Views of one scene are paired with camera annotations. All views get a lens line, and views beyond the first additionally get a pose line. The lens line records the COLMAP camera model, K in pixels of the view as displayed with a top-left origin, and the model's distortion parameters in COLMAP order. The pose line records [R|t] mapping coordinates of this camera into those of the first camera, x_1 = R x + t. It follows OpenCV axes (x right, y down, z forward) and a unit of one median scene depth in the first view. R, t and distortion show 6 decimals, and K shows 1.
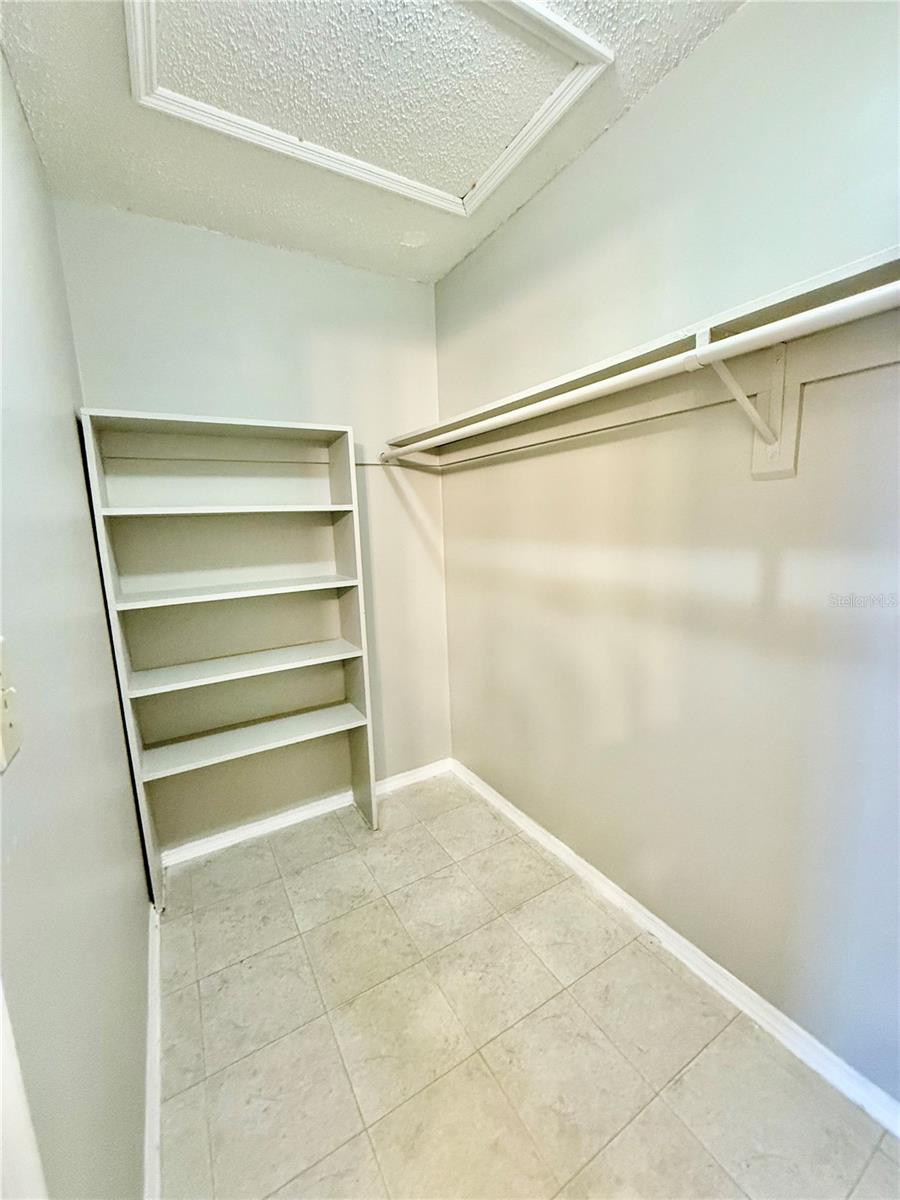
lens RADIAL K [[481.2, 0, 445.8], [0, 481.2, 597.4], [0, 0, 1]] dist [0.003624, 0.000046]
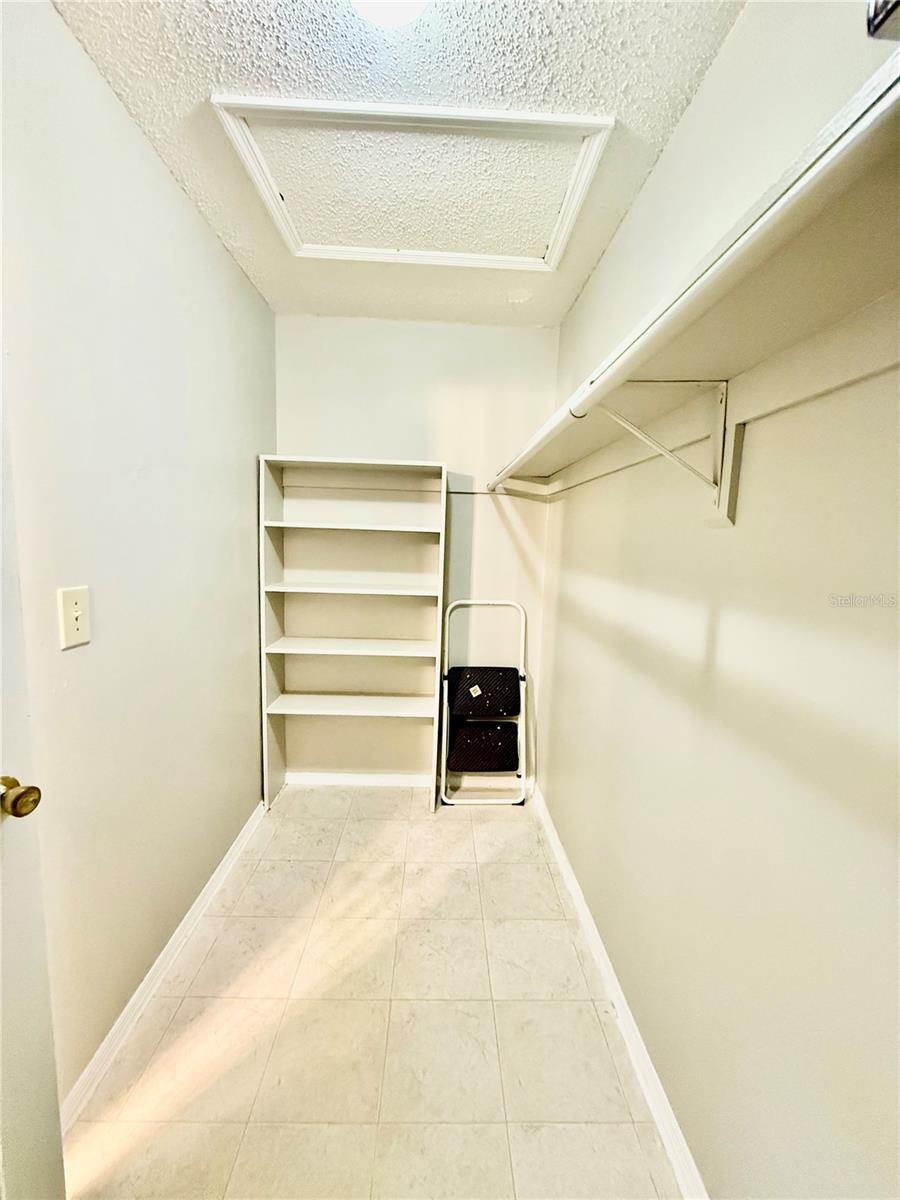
lens RADIAL K [[481.2, 0, 451.3], [0, 481.2, 597.7], [0, 0, 1]] dist [0.003624, 0.000046]
pose [[0.870204, 0.124675, -0.476656, 0.504978], [-0.141826, 0.989892, -0.000007, -0.032707], [0.471837, 0.067608, 0.879090, -0.014218]]
